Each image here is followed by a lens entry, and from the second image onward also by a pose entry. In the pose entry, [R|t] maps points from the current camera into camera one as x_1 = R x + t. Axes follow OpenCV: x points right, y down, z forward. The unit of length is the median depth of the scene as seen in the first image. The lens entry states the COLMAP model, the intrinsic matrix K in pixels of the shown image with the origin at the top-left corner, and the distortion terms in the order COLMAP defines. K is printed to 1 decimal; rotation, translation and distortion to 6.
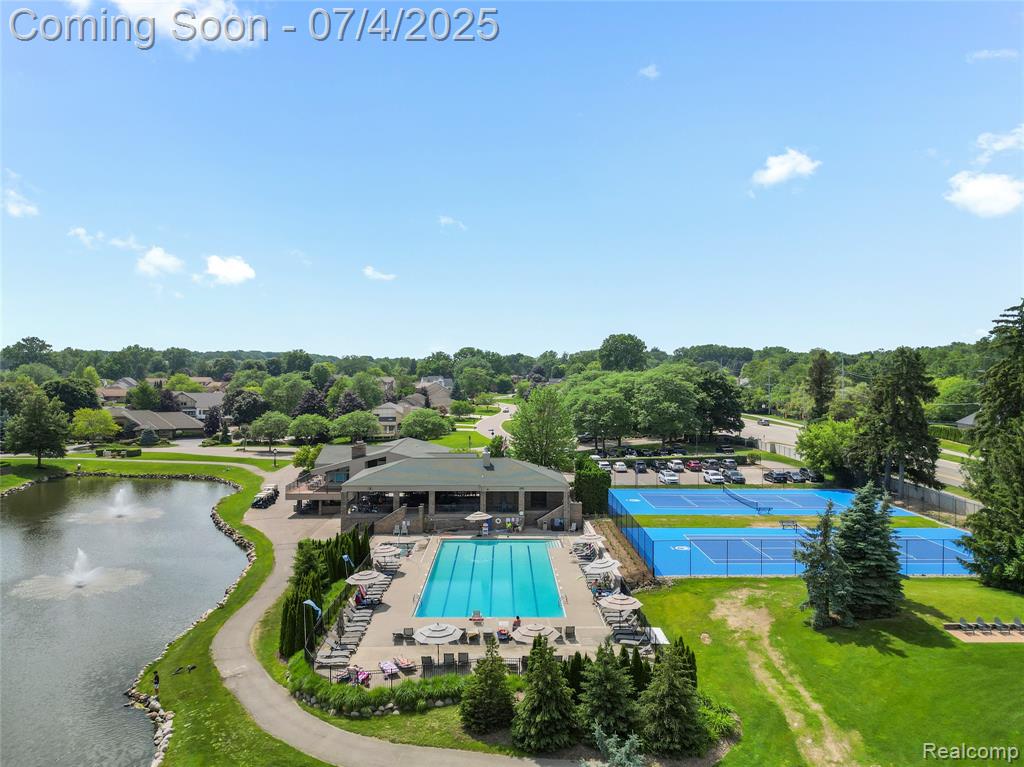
lens RADIAL K [[729.9, 0, 505.7], [0, 729.9, 378.9], [0, 0, 1]] dist [0.056125, -0.050430]
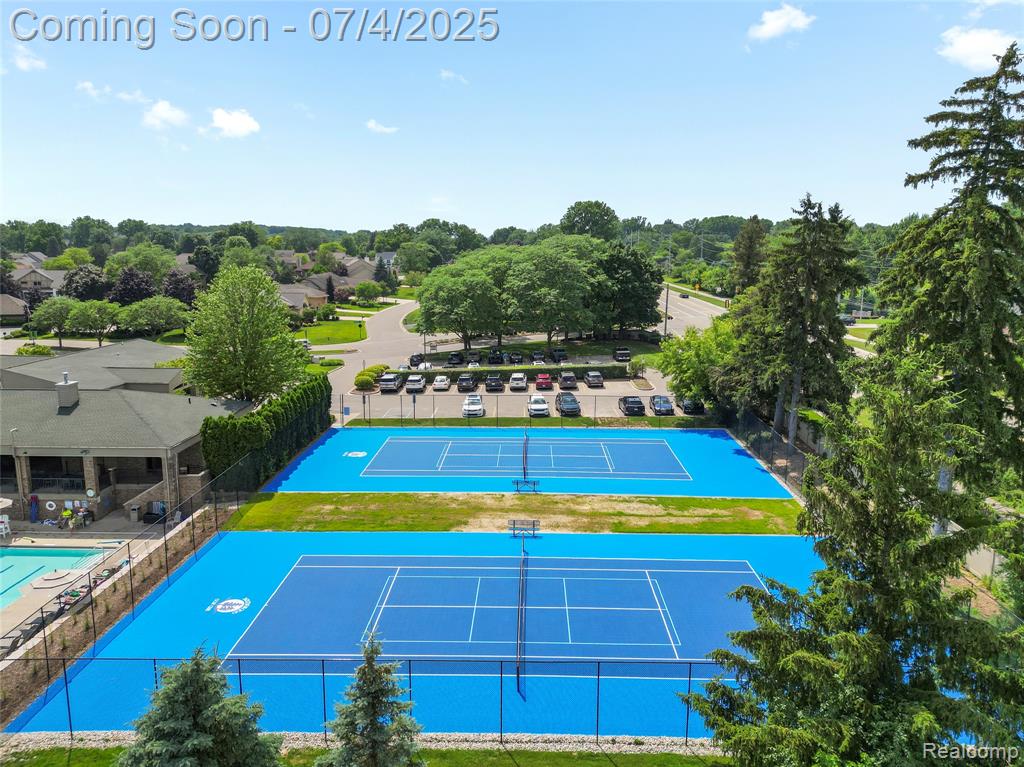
lens RADIAL K [[729.9, 0, 508.7], [0, 729.9, 392.3], [0, 0, 1]] dist [0.056125, -0.050430]
pose [[0.999212, 0.006249, -0.039203, 0.286075], [0.001082, 0.982877, 0.184257, -0.000152], [0.039683, -0.184154, 0.982096, 0.354155]]
